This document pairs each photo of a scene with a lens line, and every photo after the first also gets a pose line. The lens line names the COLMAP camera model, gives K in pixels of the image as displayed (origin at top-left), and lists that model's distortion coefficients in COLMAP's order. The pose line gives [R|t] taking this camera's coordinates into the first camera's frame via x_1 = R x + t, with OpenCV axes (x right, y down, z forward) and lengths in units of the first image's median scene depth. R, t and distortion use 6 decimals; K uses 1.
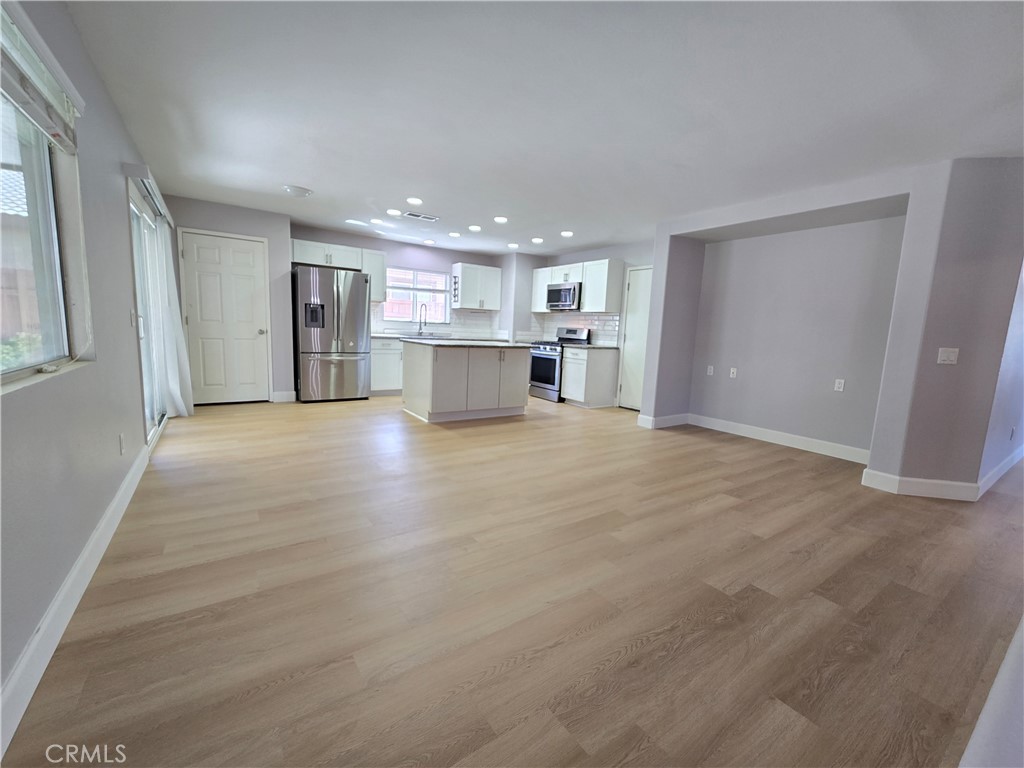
lens RADIAL K [[418.8, 0, 514.5], [0, 418.8, 383.1], [0, 0, 1]] dist [-0.000019, -0.000101]
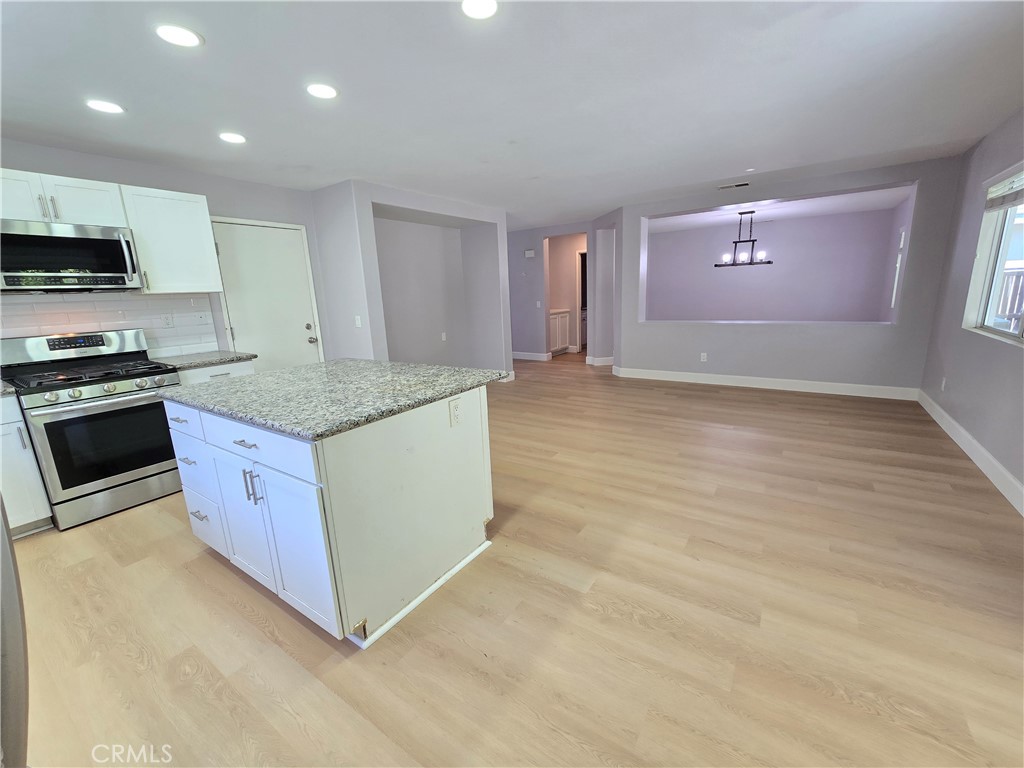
lens RADIAL K [[418.8, 0, 514.5], [0, 418.8, 383.1], [0, 0, 1]] dist [-0.000019, -0.000101]
pose [[-0.359253, -0.229983, 0.904458, -0.974404], [0.145595, 0.943481, 0.297736, -0.341288], [-0.921813, 0.238647, -0.305464, 1.734294]]
